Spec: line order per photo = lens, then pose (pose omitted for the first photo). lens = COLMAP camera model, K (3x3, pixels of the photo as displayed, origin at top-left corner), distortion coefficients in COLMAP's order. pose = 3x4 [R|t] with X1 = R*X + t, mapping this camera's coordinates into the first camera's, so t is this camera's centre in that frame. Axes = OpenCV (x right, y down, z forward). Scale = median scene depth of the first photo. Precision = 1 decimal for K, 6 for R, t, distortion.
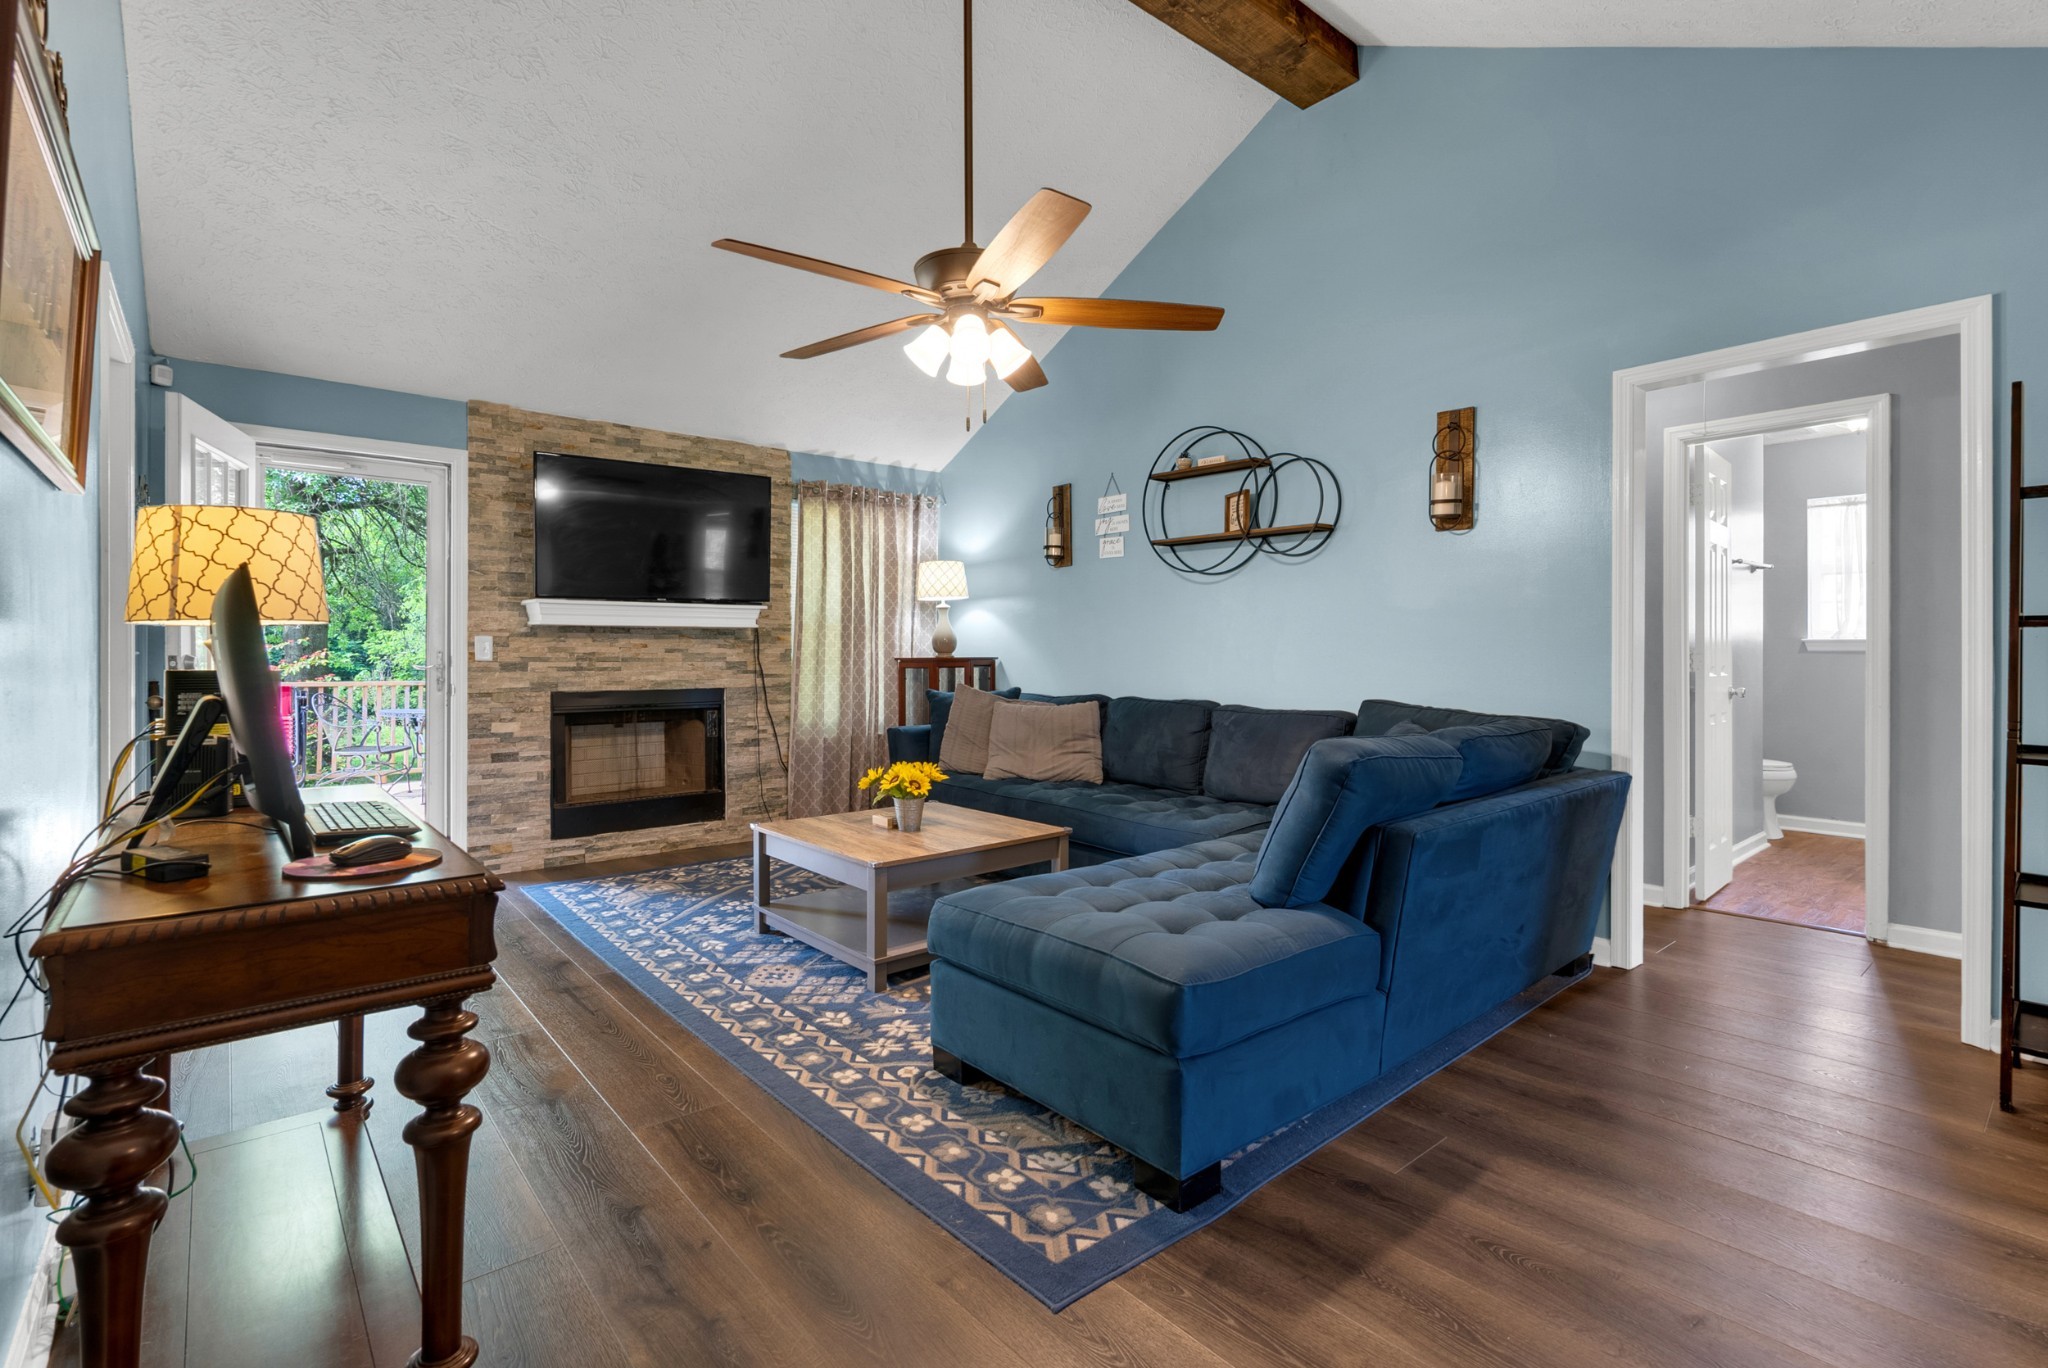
lens RADIAL K [[934.5, 0, 1029.3], [0, 934.5, 663.9], [0, 0, 1]] dist [-0.012174, 0.003096]
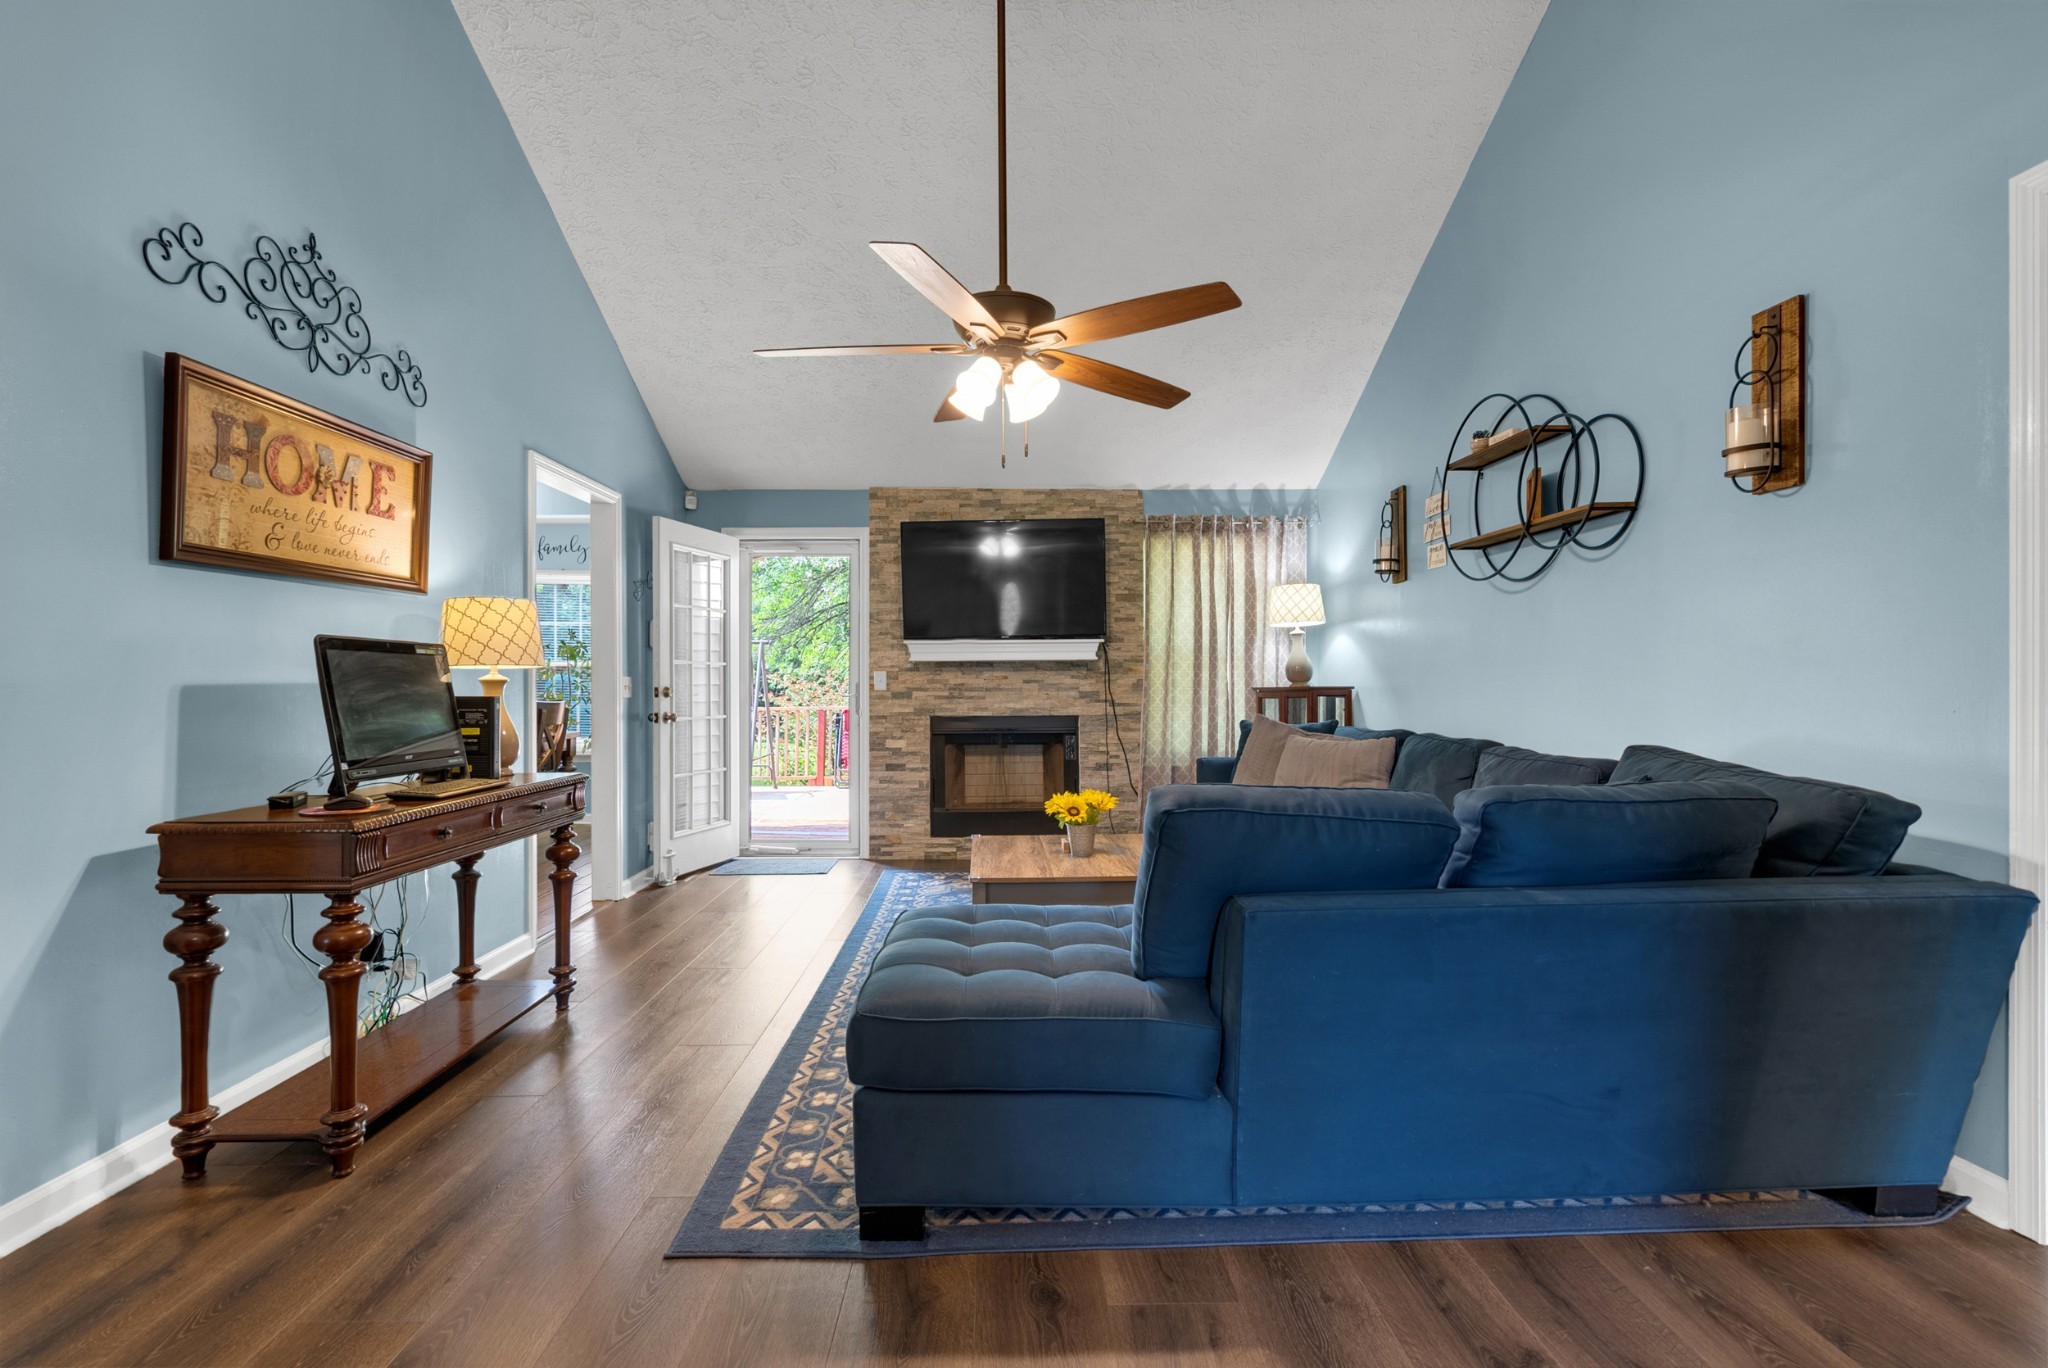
lens RADIAL K [[934.5, 0, 1028.2], [0, 934.5, 690.4], [0, 0, 1]] dist [-0.012174, 0.003096]
pose [[0.777573, -0.000414, -0.628793, 0.355553], [-0.002504, 0.999990, -0.003754, 0.000878], [0.628788, 0.004494, 0.777564, 0.126334]]
